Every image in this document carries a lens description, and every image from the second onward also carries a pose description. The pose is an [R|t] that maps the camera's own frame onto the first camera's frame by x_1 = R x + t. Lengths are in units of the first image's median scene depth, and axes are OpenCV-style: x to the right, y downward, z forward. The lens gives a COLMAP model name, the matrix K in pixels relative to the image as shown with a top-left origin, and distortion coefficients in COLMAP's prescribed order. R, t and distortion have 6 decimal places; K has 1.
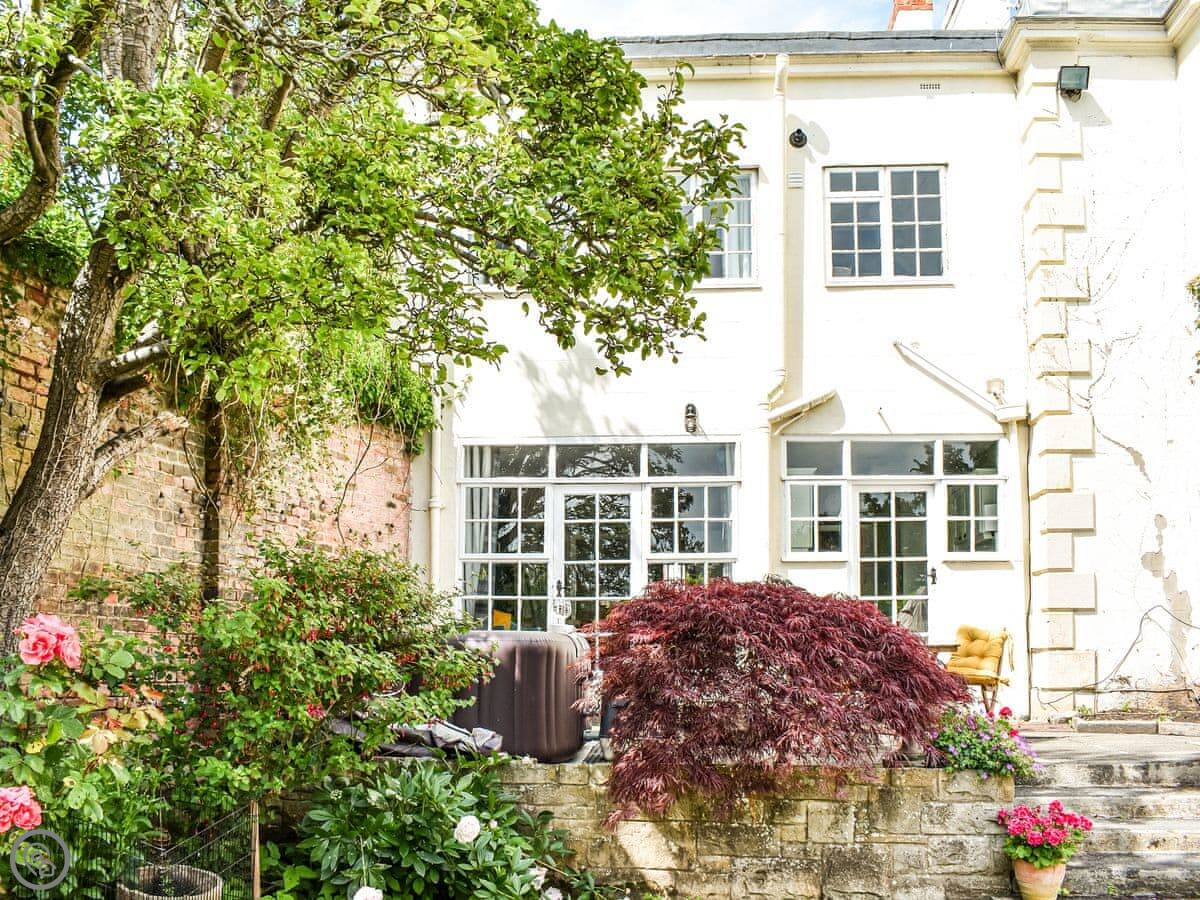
lens RADIAL K [[1262.1, 0, 600.0], [0, 1262.1, 450.0], [0, 0, 1]] dist [-0.097176, -0.029404]
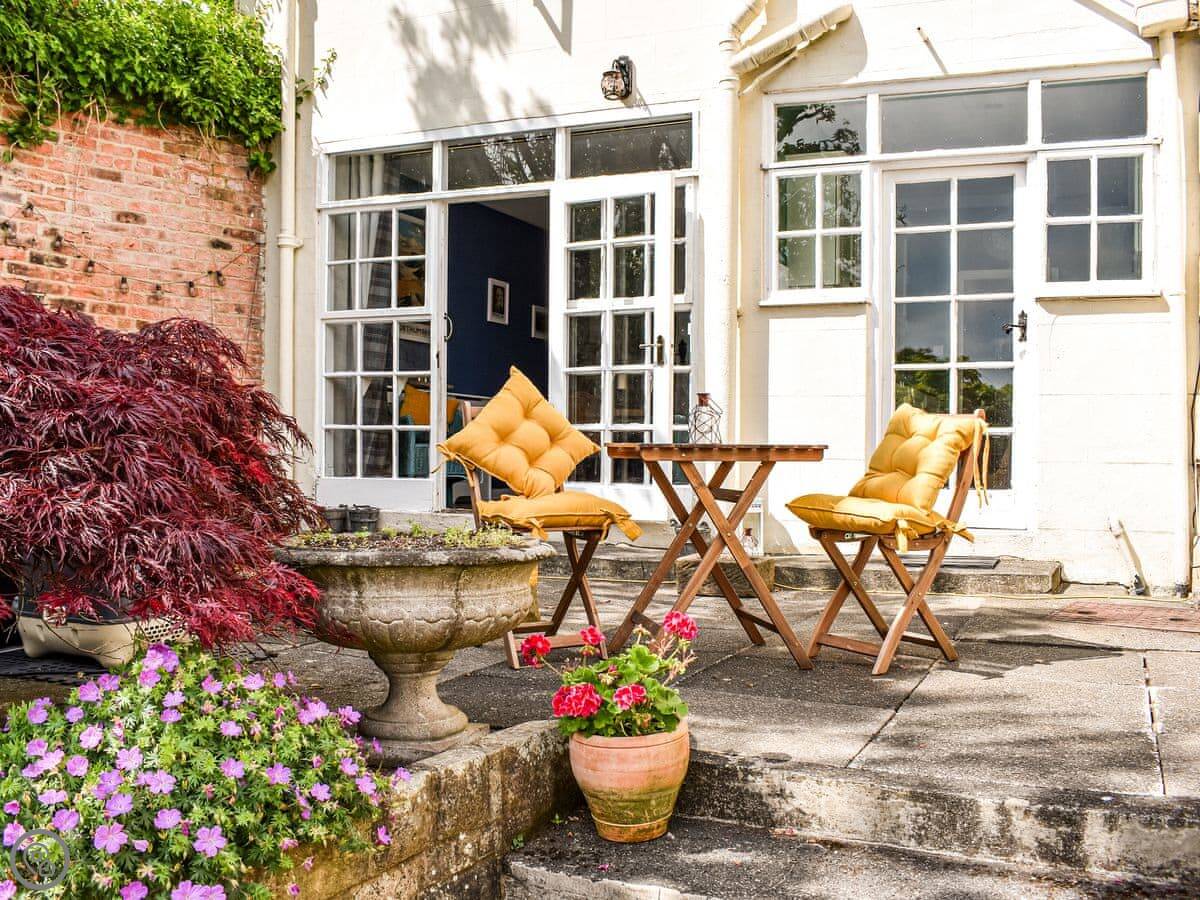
lens RADIAL K [[1262.1, 0, 600.0], [0, 1262.1, 450.0], [0, 0, 1]] dist [-0.097176, -0.029404]
pose [[0.949333, 0.005924, -0.314215, 0.259758], [0.042734, 0.988103, 0.147740, 0.064272], [0.311351, -0.153682, 0.937786, 0.404255]]
